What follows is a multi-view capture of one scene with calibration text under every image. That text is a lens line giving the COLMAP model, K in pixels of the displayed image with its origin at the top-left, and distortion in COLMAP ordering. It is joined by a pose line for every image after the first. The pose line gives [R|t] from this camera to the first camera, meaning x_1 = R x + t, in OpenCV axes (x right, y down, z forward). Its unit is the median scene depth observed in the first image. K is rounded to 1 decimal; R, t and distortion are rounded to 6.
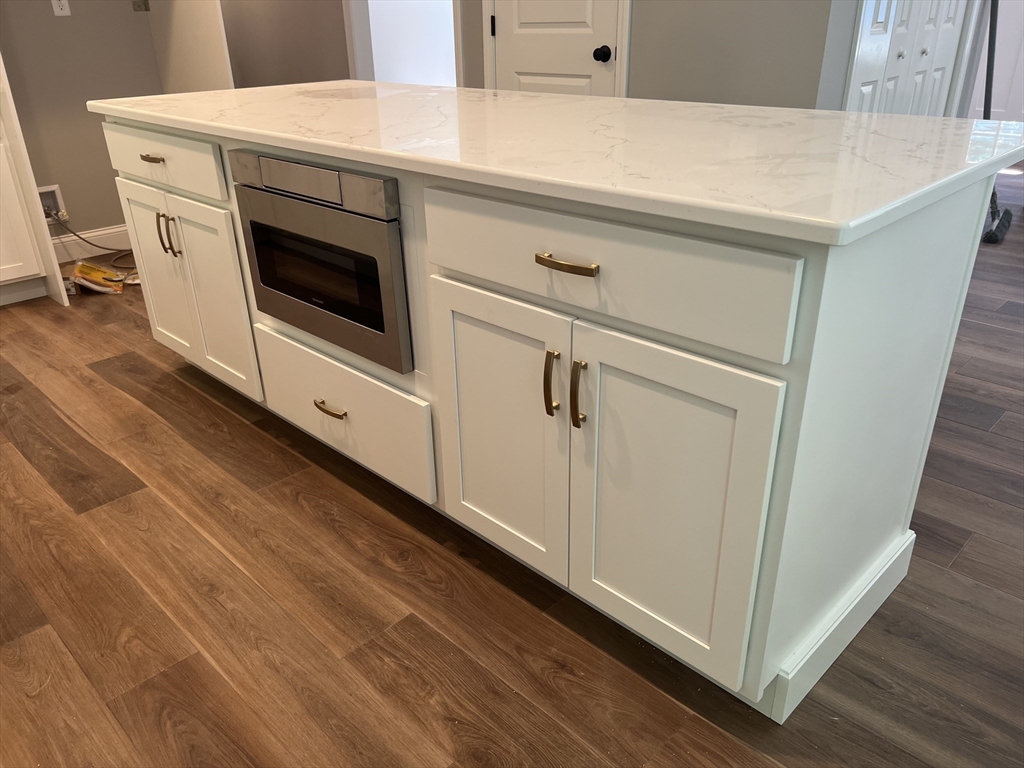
lens RADIAL K [[772.7, 0, 502.8], [0, 772.7, 386.7], [0, 0, 1]] dist [0.109212, -0.106912]
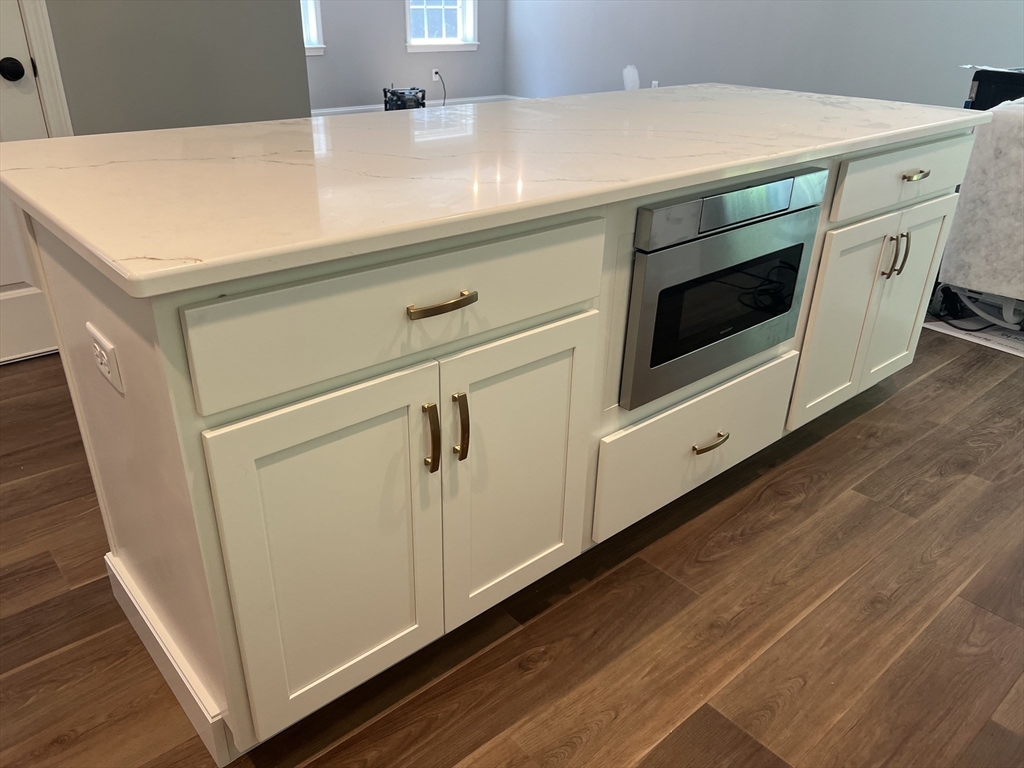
lens RADIAL K [[772.7, 0, 502.8], [0, 772.7, 386.7], [0, 0, 1]] dist [0.109212, -0.106912]
pose [[0.059037, -0.414665, 0.908057, -1.149024], [0.412180, 0.838608, 0.356153, -0.505132], [-0.909188, 0.353257, 0.220425, 1.070487]]
